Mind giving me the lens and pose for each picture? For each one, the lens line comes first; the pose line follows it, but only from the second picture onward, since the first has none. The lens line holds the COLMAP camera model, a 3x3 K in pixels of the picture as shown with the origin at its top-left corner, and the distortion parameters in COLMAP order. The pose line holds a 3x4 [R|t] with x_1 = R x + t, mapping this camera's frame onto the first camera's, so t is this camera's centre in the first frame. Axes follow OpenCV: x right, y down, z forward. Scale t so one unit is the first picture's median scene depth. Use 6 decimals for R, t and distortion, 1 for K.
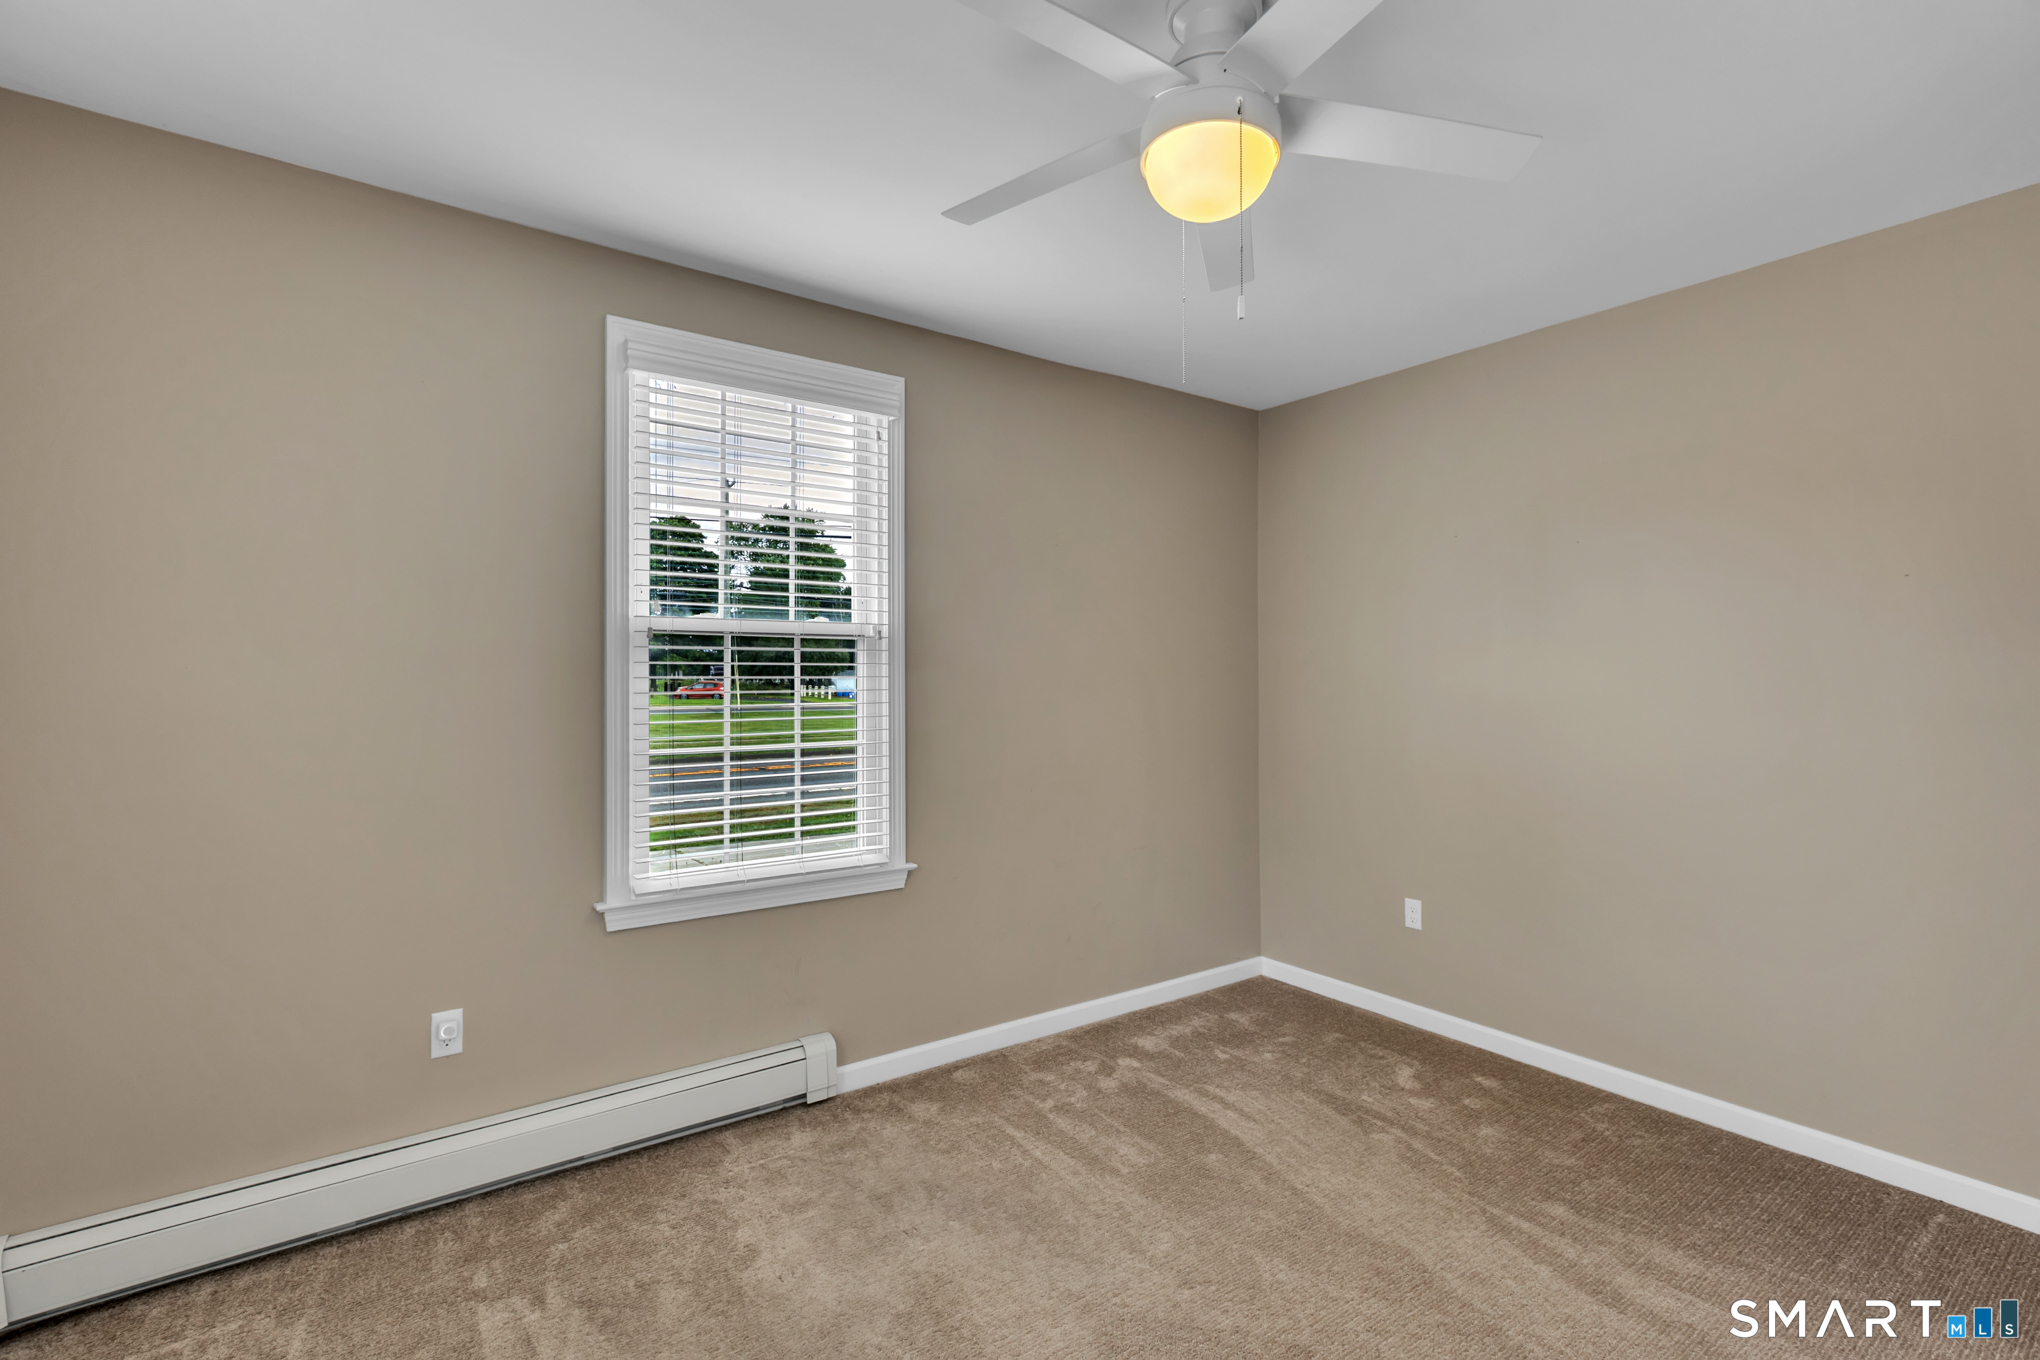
lens RADIAL K [[918.5, 0, 1021.4], [0, 918.5, 672.0], [0, 0, 1]] dist [-0.002540, 0.000179]
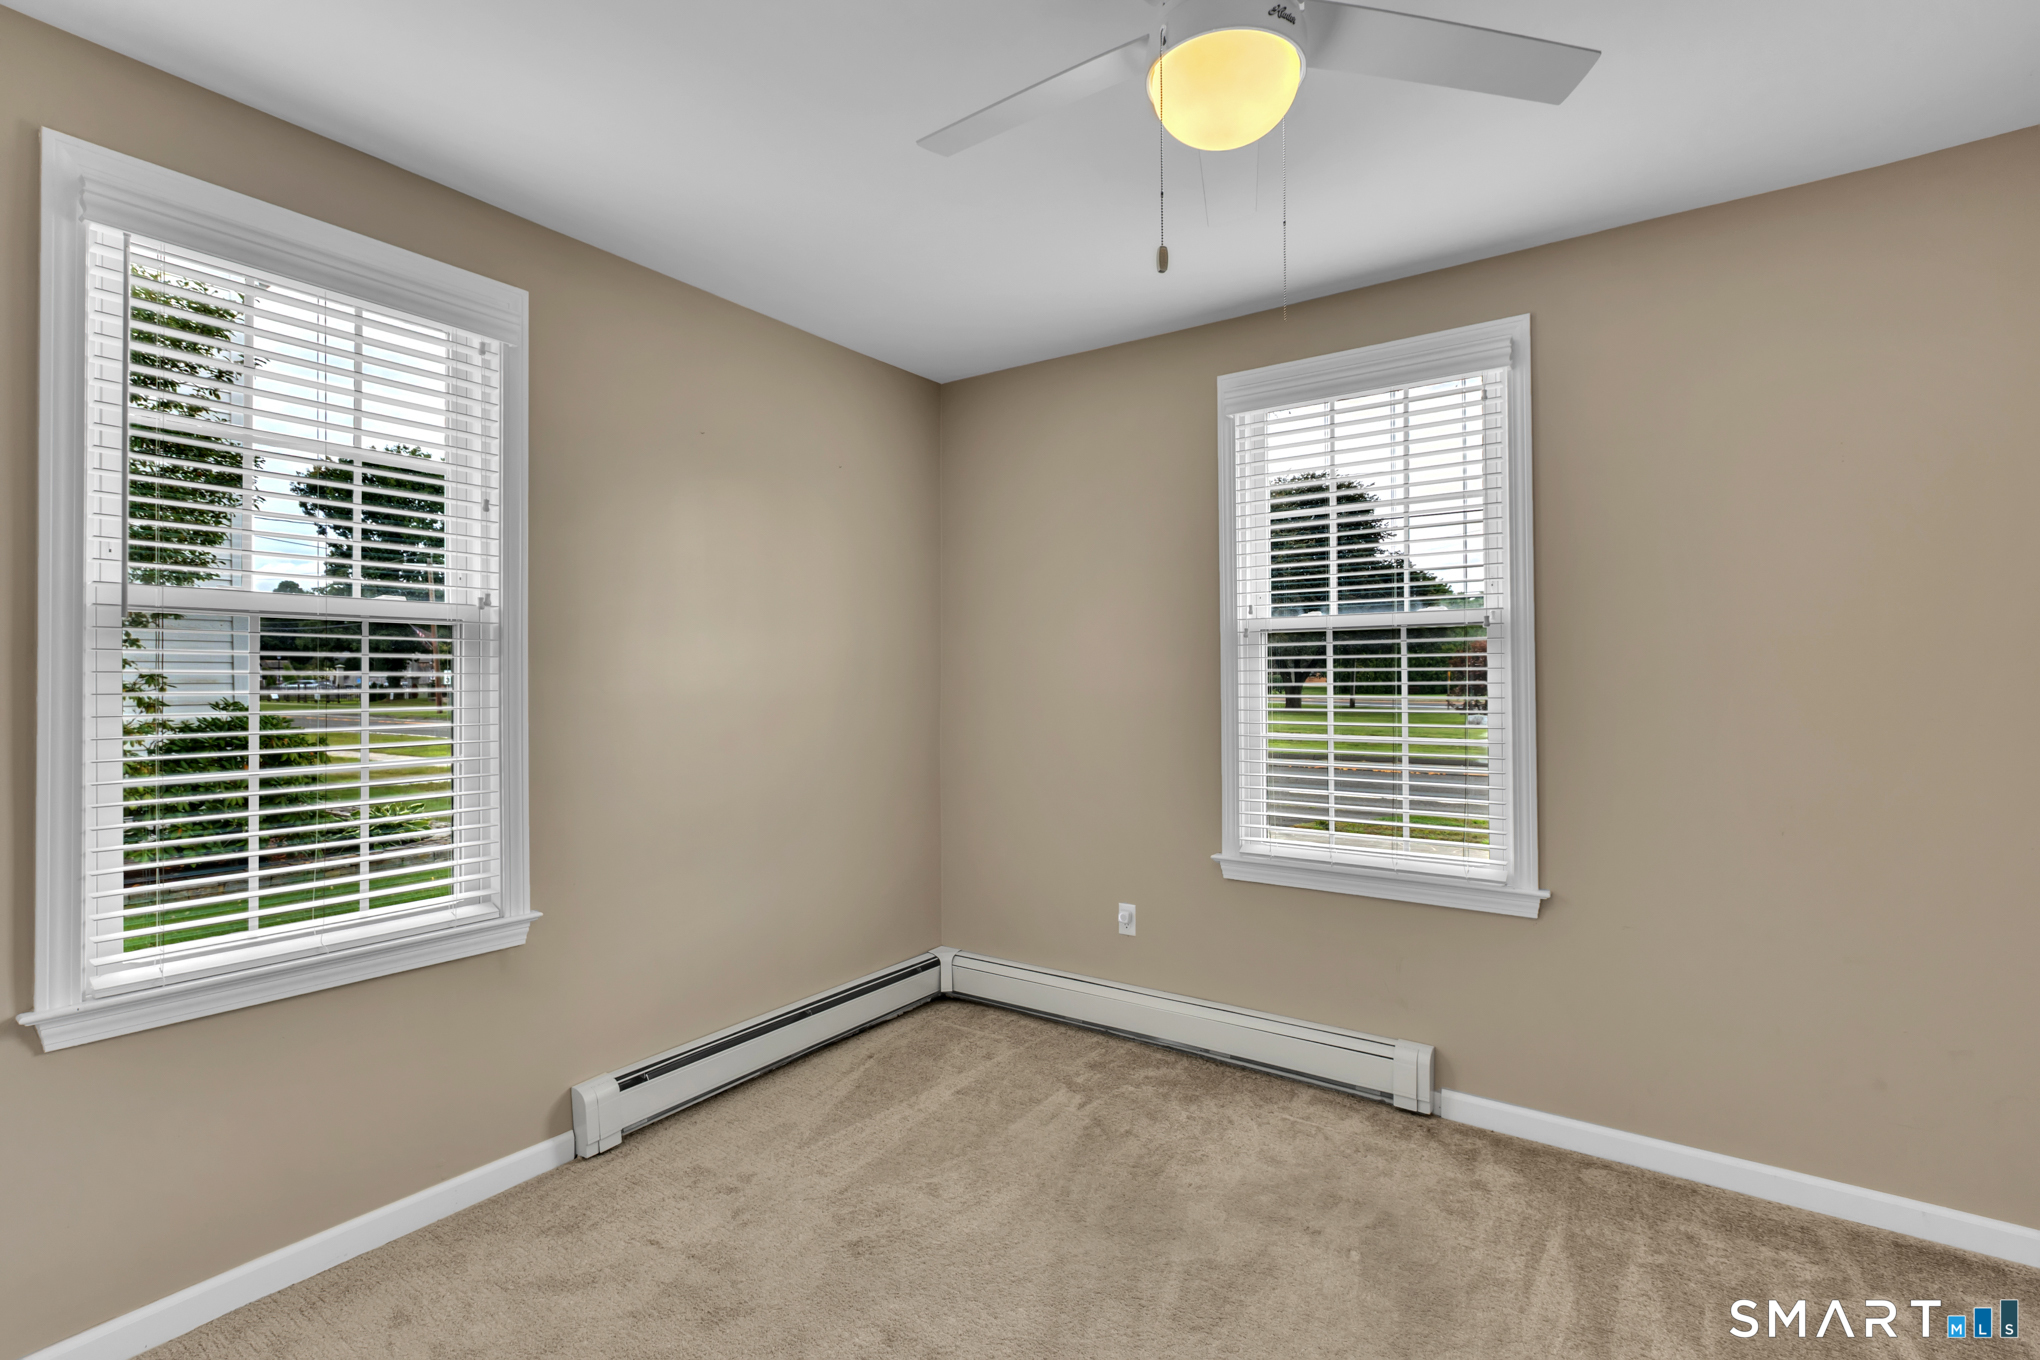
lens RADIAL K [[918.5, 0, 1012.6], [0, 918.5, 680.1], [0, 0, 1]] dist [-0.002540, 0.000179]
pose [[0.324760, 0.000929, -0.945796, 0.609597], [0.010224, 0.999938, 0.004493, 0.009090], [0.945741, -0.011129, 0.324730, 0.330183]]
